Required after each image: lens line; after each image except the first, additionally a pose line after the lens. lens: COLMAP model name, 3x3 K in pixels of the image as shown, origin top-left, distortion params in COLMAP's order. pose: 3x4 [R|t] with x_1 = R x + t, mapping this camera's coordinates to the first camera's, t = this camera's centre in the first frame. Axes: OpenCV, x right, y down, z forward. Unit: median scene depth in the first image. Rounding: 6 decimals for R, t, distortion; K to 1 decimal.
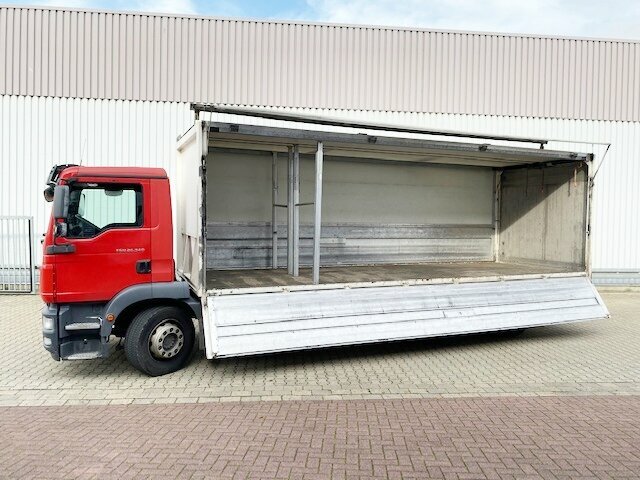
lens RADIAL K [[494.3, 0, 321.1], [0, 494.3, 238.7], [0, 0, 1]] dist [0.012078, -0.014567]
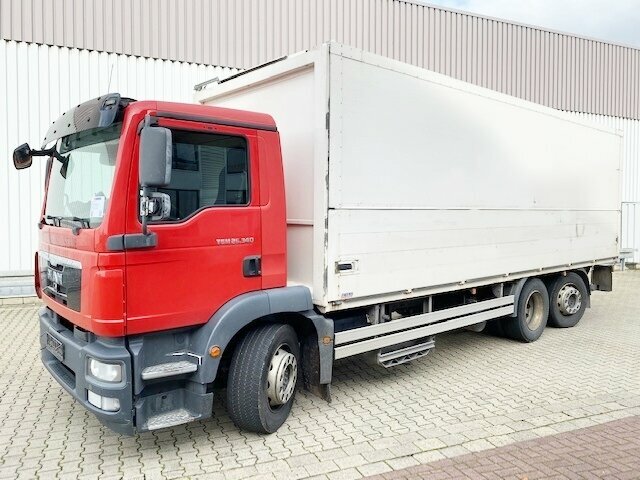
lens RADIAL K [[494.3, 0, 317.6], [0, 494.3, 238.2], [0, 0, 1]] dist [0.012078, -0.014567]
pose [[0.948981, -0.024193, 0.314405, -0.486042], [0.019356, 0.999642, 0.018497, 0.010102], [-0.314739, -0.011467, 0.949109, 0.373898]]
